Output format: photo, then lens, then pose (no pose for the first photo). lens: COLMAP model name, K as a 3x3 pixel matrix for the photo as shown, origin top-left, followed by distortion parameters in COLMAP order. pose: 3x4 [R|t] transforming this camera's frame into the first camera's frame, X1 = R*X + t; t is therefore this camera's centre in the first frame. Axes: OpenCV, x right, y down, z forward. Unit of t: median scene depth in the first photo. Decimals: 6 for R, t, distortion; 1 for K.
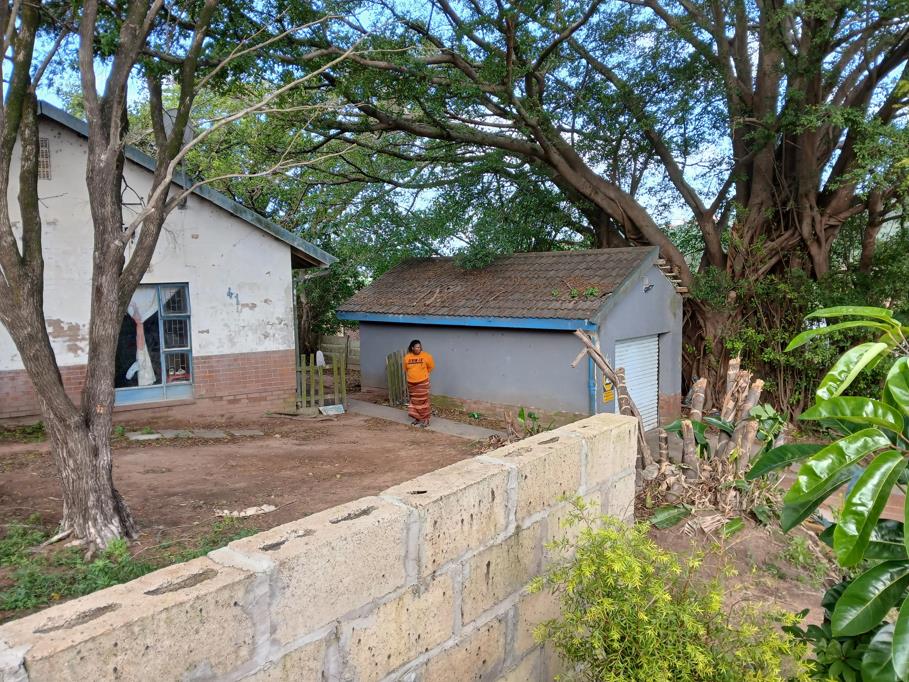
lens RADIAL K [[635.0, 0, 454.5], [0, 635.0, 341.0], [0, 0, 1]] dist [-0.000293, -0.077734]
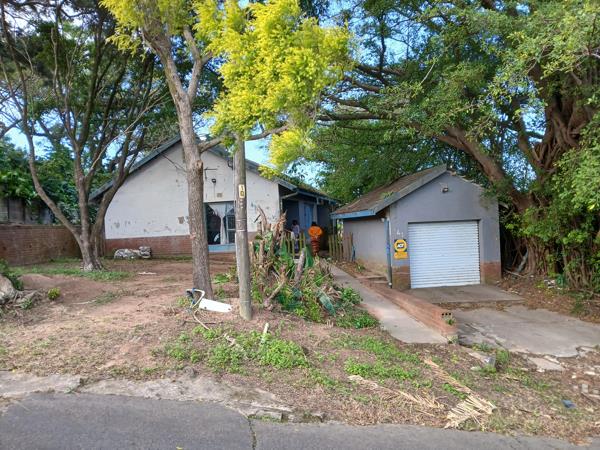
lens RADIAL K [[419.1, 0, 300.0], [0, 419.1, 225.0], [0, 0, 1]] dist [-0.000293, -0.077734]
pose [[0.771500, -0.013014, -0.636096, 0.839102], [-0.027515, 0.998173, -0.053794, 0.083173], [0.635634, 0.059004, 0.769732, -0.035557]]
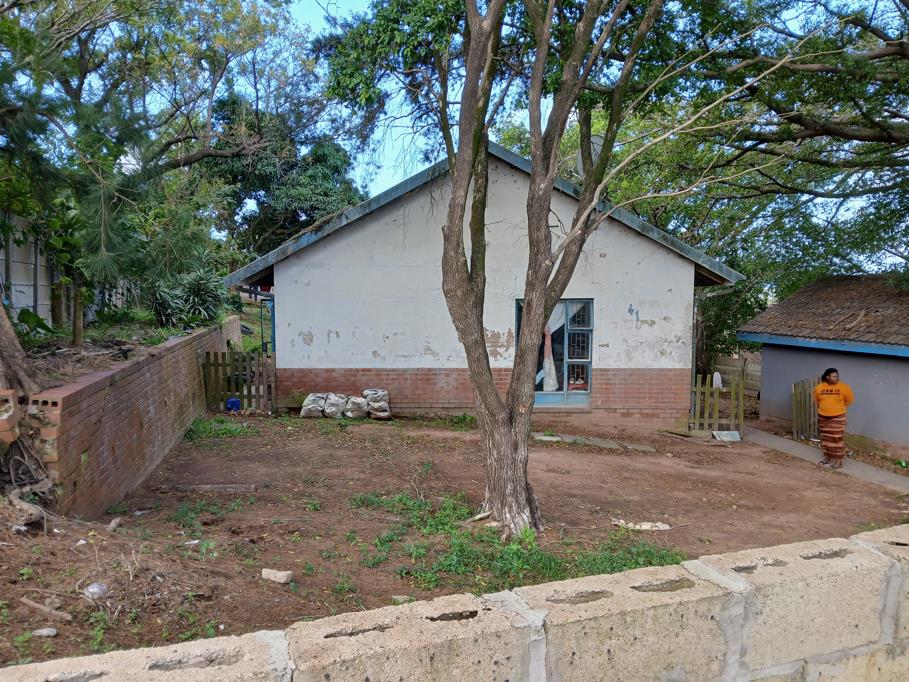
lens RADIAL K [[640.4, 0, 454.5], [0, 640.4, 341.0], [0, 0, 1]] dist [0.001125, -0.062955]
pose [[0.848654, 0.055007, -0.526081, -0.056071], [-0.067815, 0.997685, -0.005078, 0.000338], [0.524583, 0.039986, 0.850420, -0.036052]]
